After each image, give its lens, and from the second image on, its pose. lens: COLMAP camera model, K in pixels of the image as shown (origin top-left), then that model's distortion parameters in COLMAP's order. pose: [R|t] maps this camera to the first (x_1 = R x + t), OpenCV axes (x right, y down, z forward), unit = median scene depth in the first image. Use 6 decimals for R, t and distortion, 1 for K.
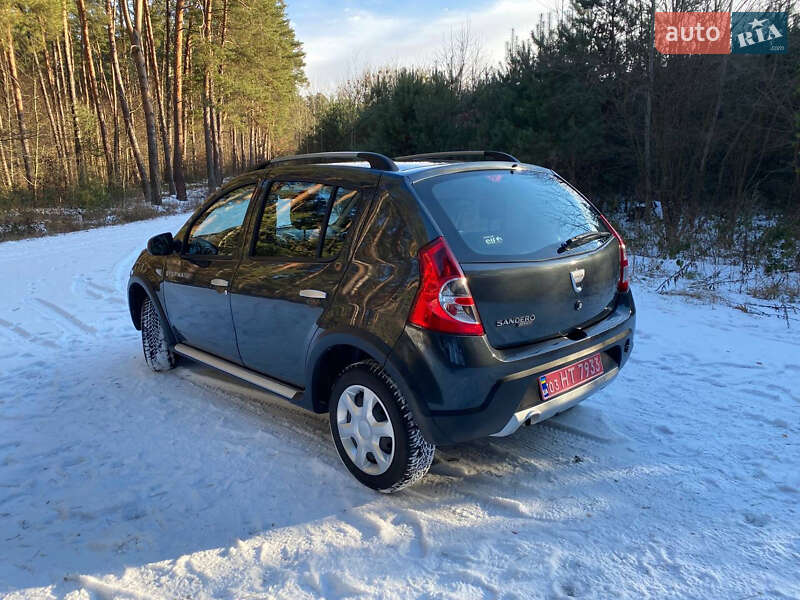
lens RADIAL K [[603.2, 0, 384.0], [0, 603.2, 295.7], [0, 0, 1]] dist [0.032201, -0.027876]
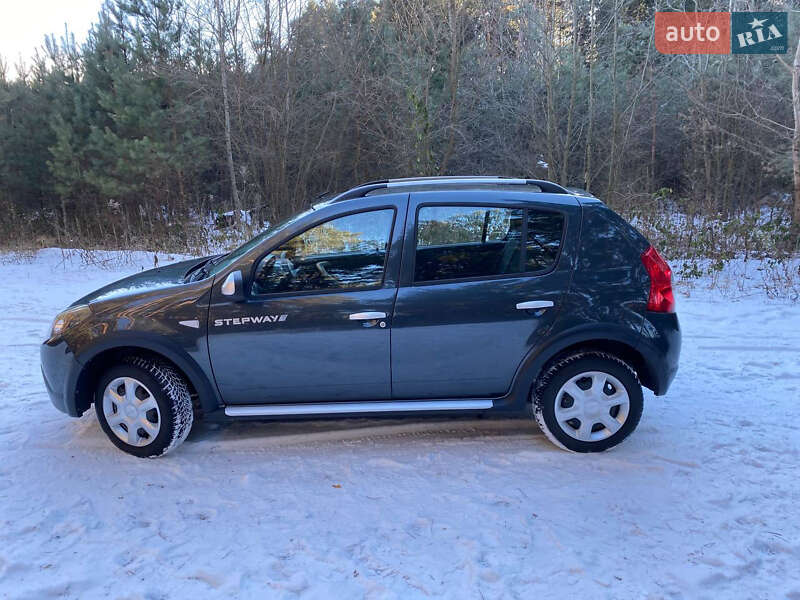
lens RADIAL K [[603.2, 0, 398.6], [0, 603.2, 297.9], [0, 0, 1]] dist [0.032201, -0.027876]
pose [[0.666131, -0.132059, 0.734050, -0.853991], [0.135932, 0.989212, 0.054609, -0.086338], [-0.733343, 0.063404, 0.676896, 0.317977]]
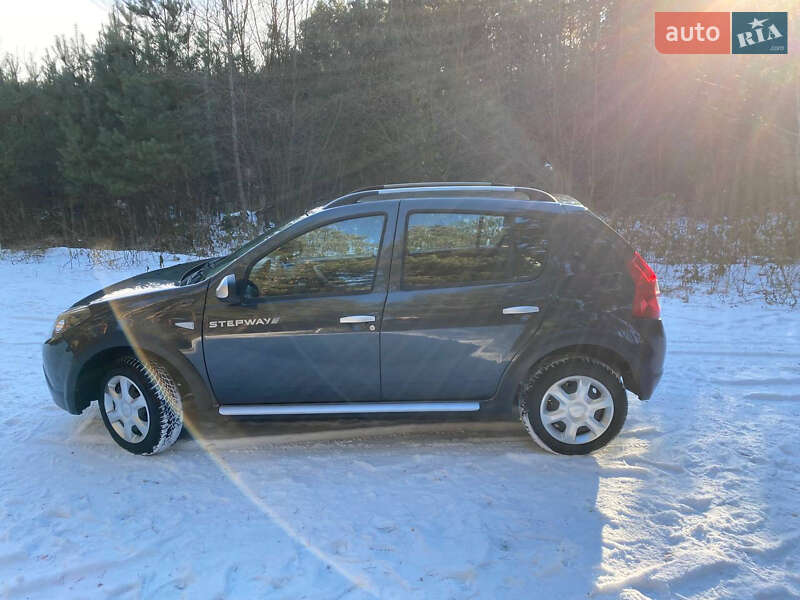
lens RADIAL K [[603.2, 0, 396.9], [0, 603.2, 301.8], [0, 0, 1]] dist [0.032201, -0.027876]
pose [[0.678354, -0.129628, 0.723210, -0.851743], [0.127912, 0.990118, 0.057491, -0.089071], [-0.723516, 0.053508, 0.688231, 0.283365]]
